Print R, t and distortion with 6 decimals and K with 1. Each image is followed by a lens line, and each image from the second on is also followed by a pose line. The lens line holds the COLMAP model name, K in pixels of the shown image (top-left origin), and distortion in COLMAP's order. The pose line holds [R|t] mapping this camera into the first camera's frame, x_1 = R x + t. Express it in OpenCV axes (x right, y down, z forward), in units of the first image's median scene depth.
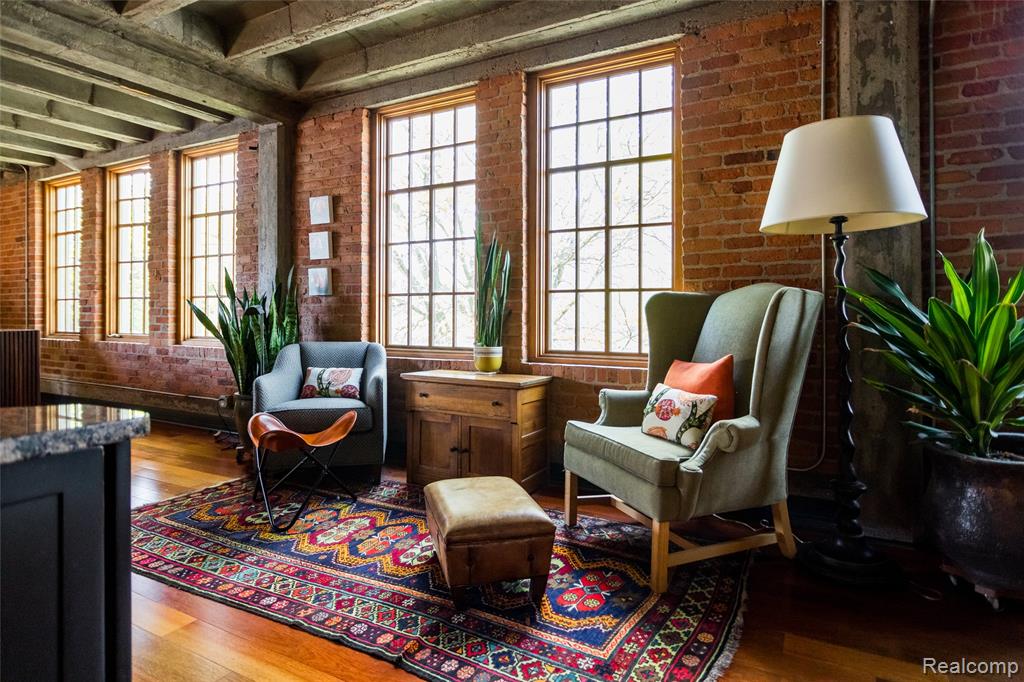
lens RADIAL K [[587.2, 0, 511.8], [0, 587.2, 309.0], [0, 0, 1]] dist [0.000407, 0.000694]
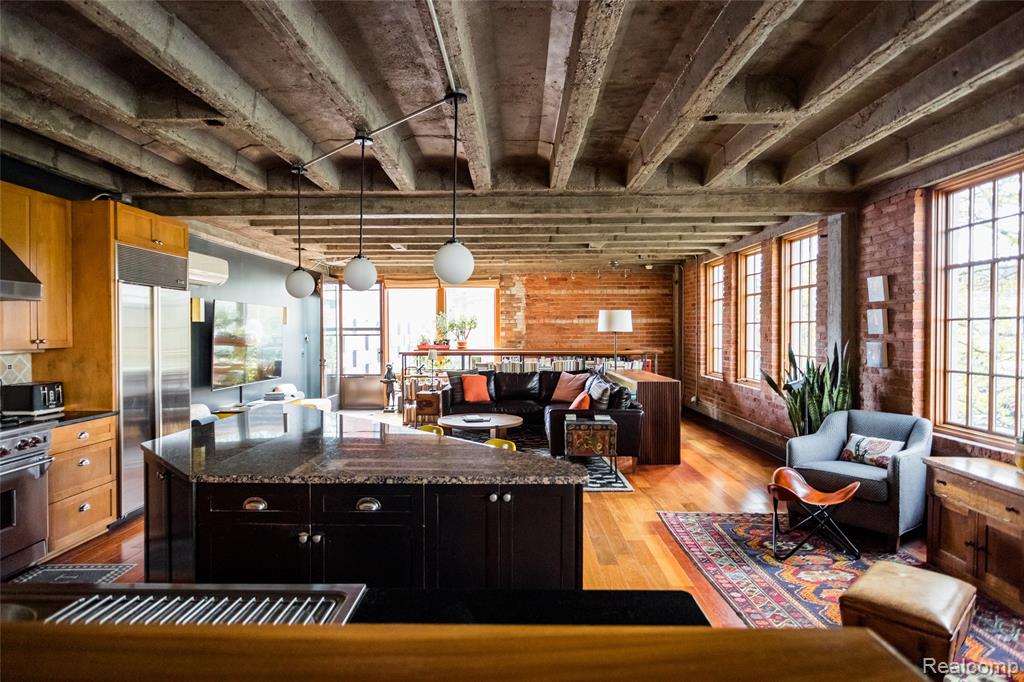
lens RADIAL K [[571.9, 0, 491.2], [0, 571.9, 339.6], [0, 0, 1]] dist [0.001393, -0.000042]
pose [[0.454530, 0.010242, -0.890673, 0.303685], [0.007164, 0.999860, 0.015153, -0.098498], [0.890703, -0.013268, 0.454393, -0.122315]]
